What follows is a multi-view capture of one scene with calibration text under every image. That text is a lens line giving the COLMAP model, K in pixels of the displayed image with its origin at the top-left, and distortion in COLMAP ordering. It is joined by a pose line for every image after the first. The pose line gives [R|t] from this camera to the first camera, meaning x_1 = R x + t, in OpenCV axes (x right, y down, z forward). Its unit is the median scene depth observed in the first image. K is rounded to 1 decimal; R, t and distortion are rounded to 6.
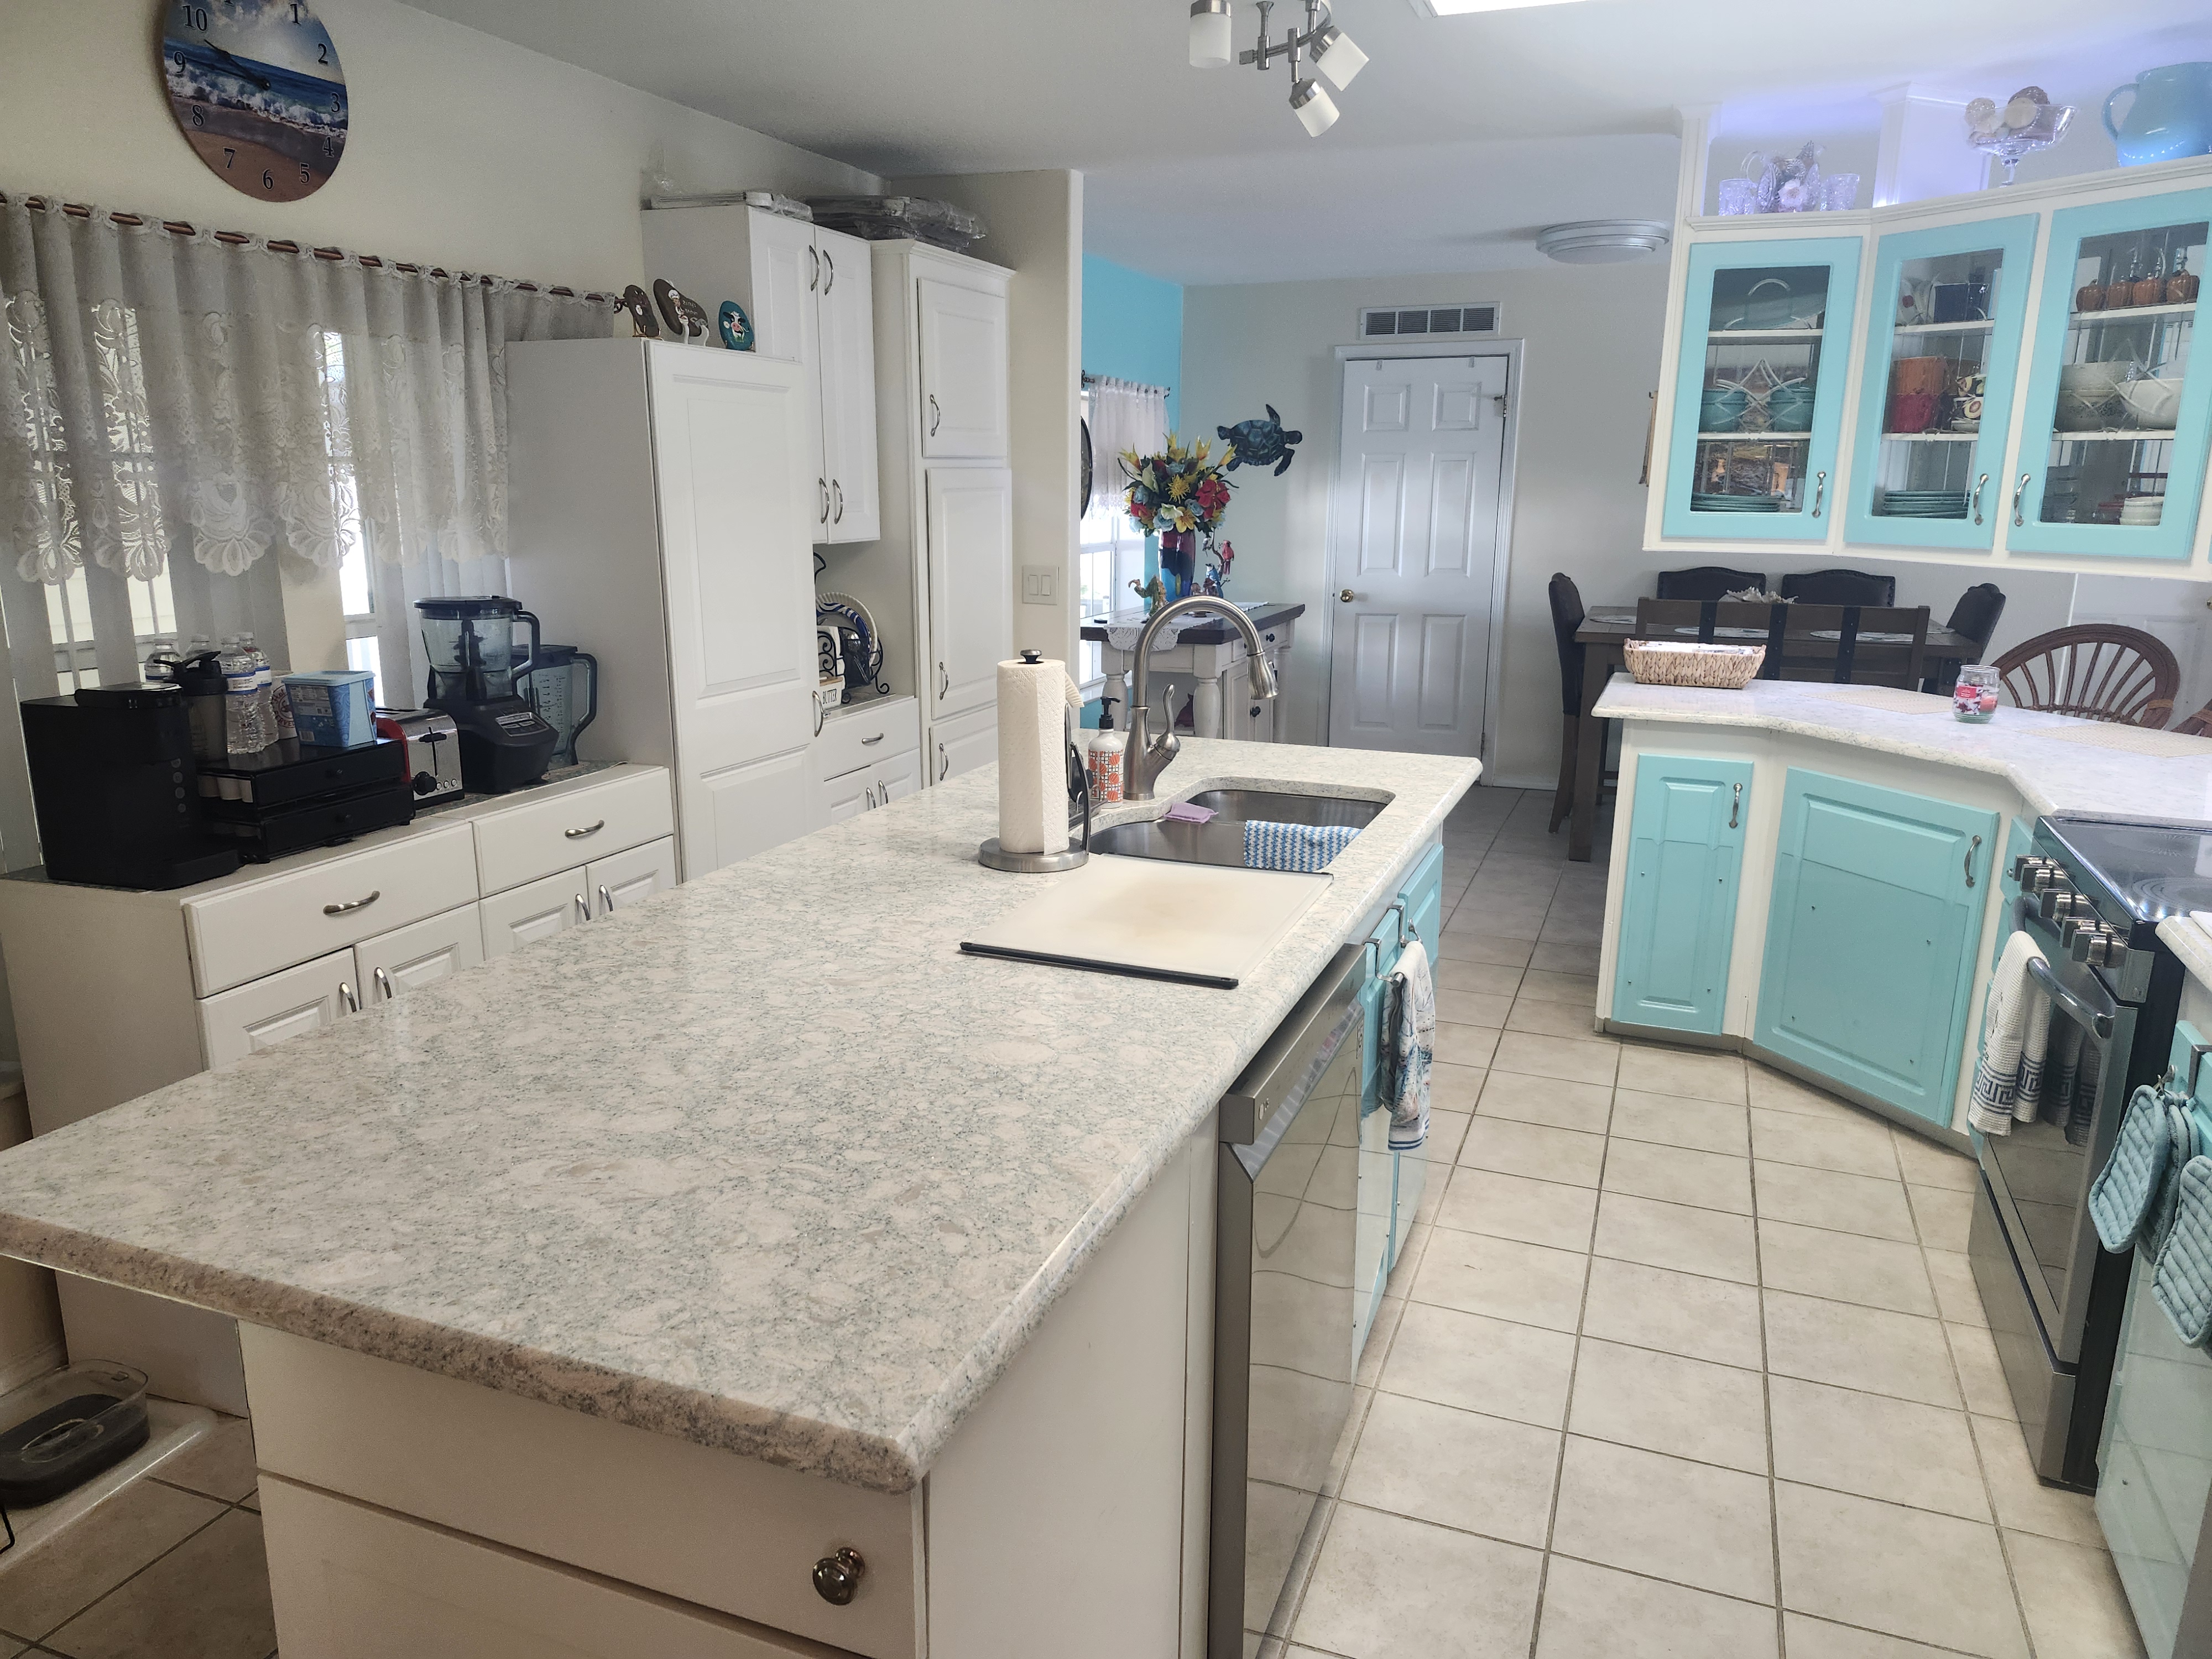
lens RADIAL K [[1528.9, 0, 1106.0], [0, 1528.9, 829.5], [0, 0, 1]] dist [0.099153, -0.119911]
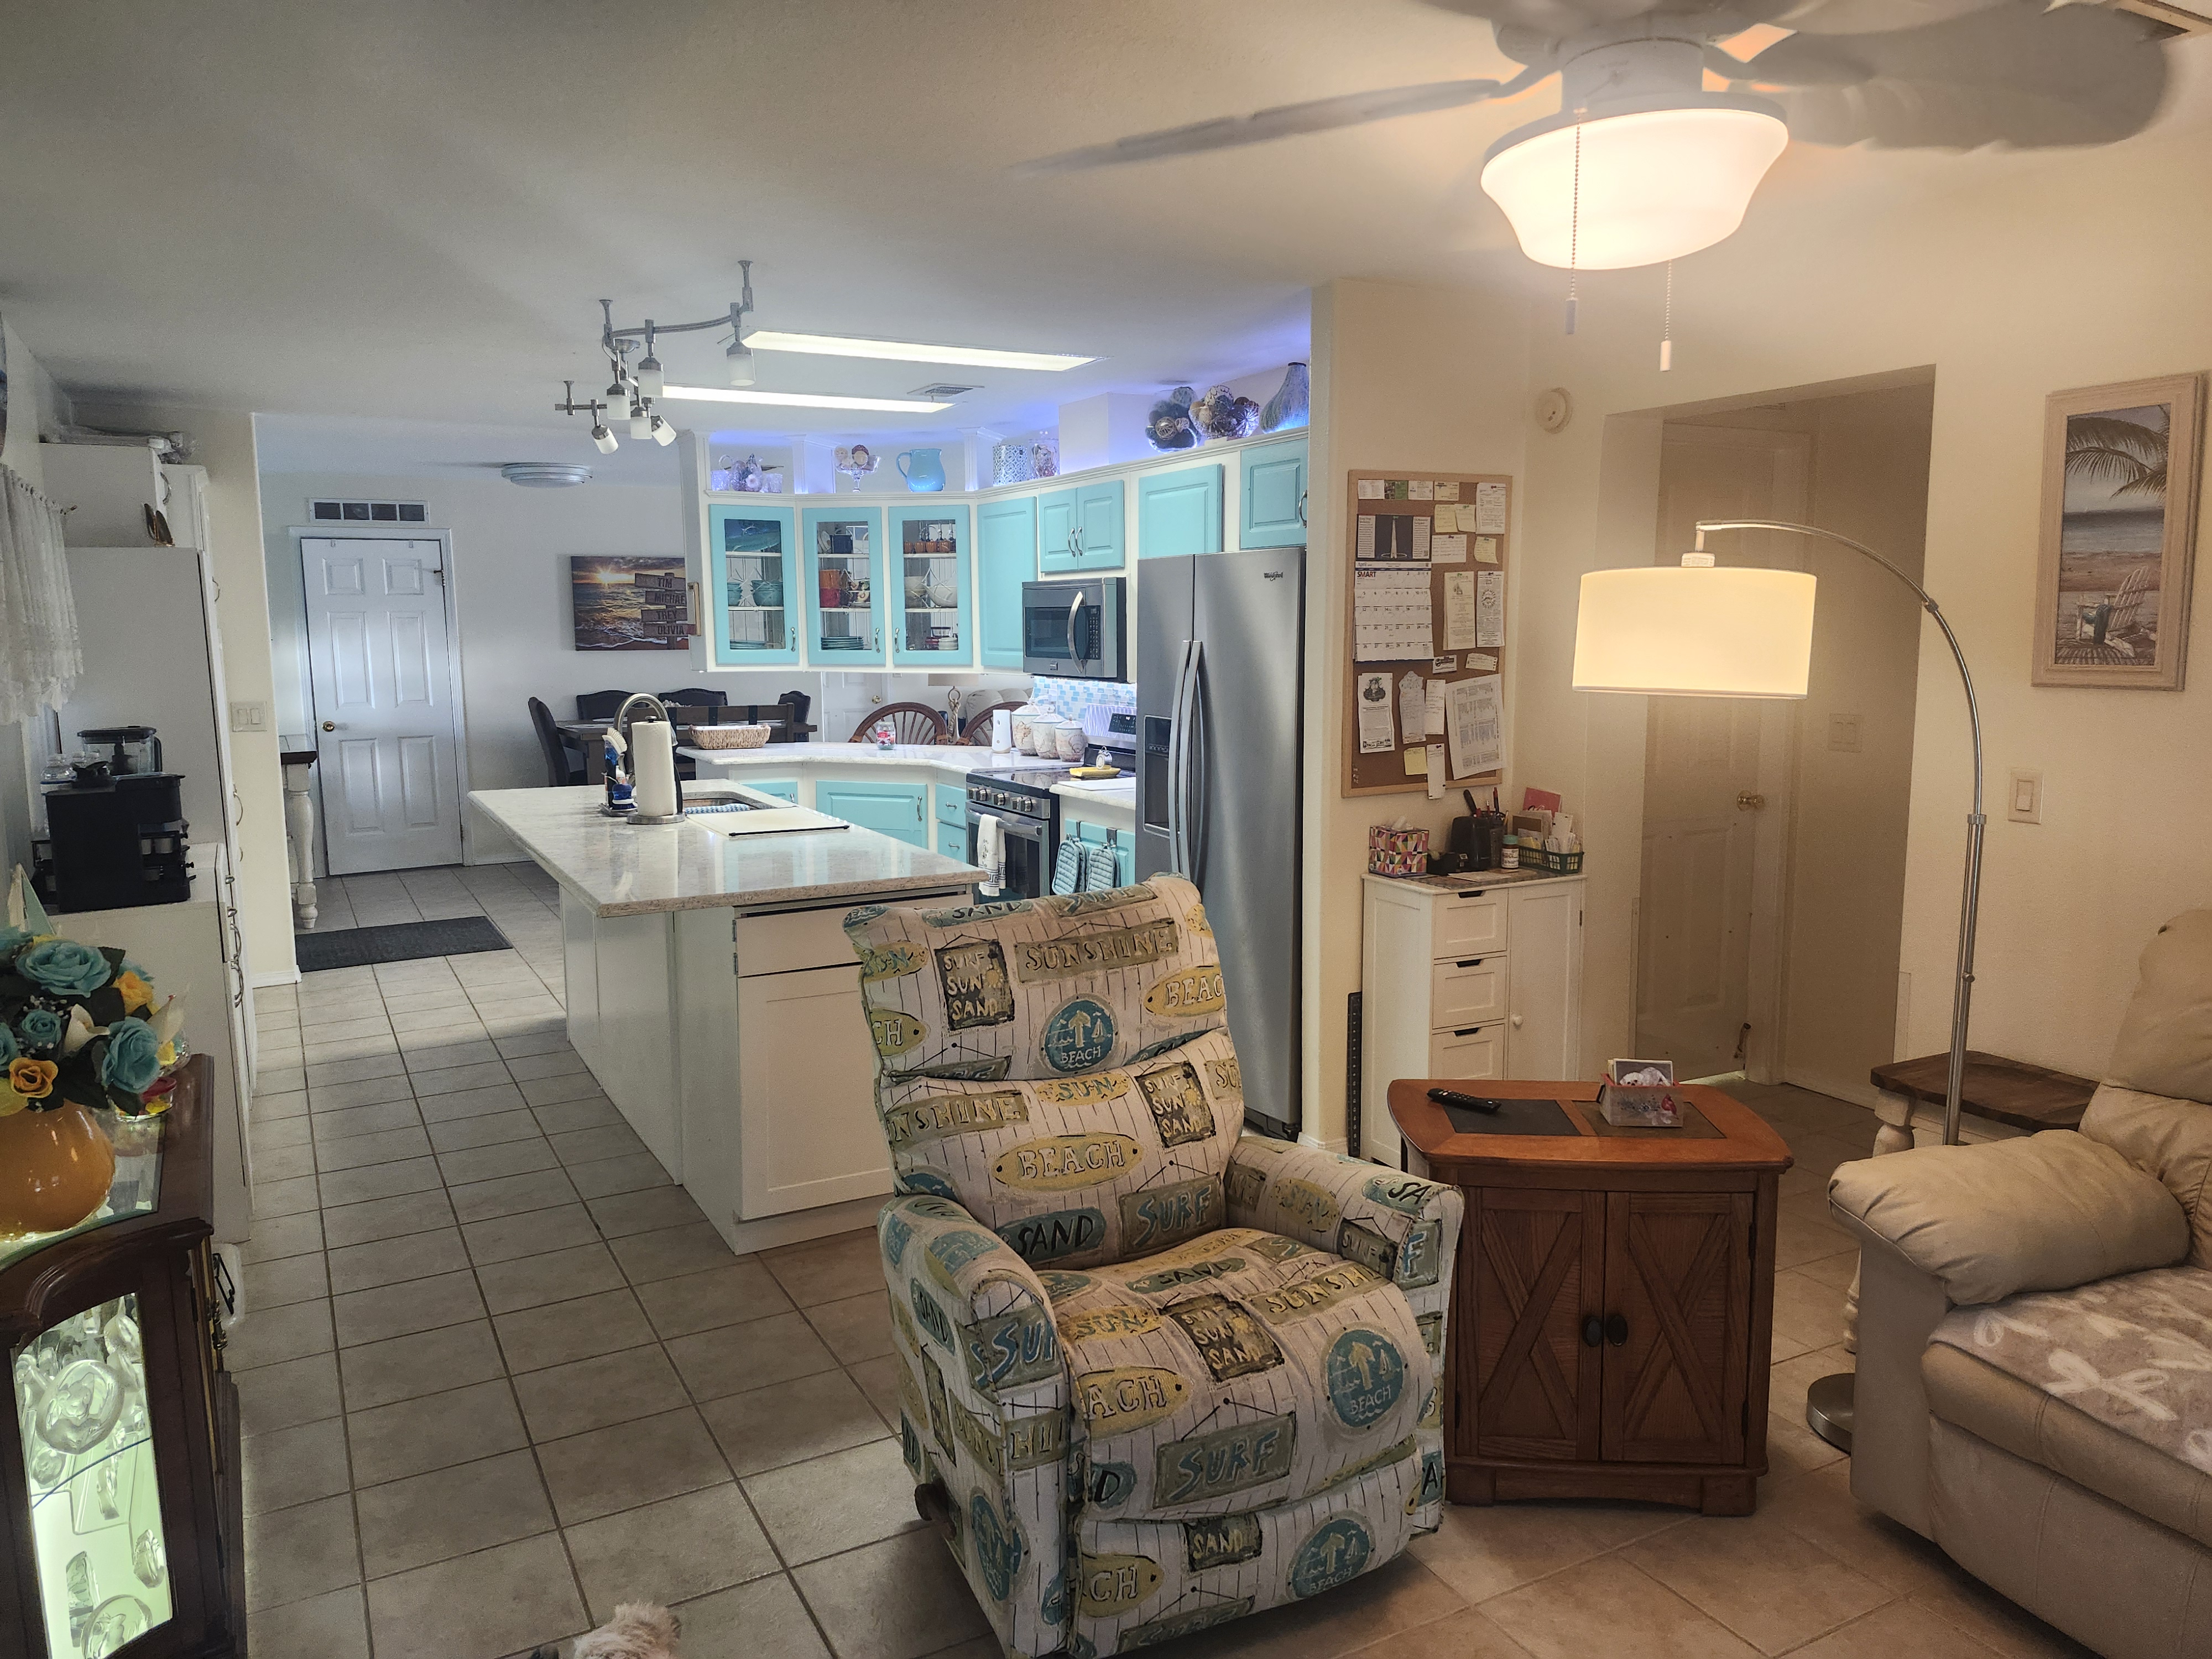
lens RADIAL K [[1511.9, 0, 1086.3], [0, 1511.9, 830.2], [0, 0, 1]] dist [0.118051, -0.146942]
pose [[0.655887, -0.116718, 0.745781, -0.737239], [0.183924, 0.982909, -0.007924, 0.094848], [-0.732110, 0.142364, 0.666144, -0.469583]]
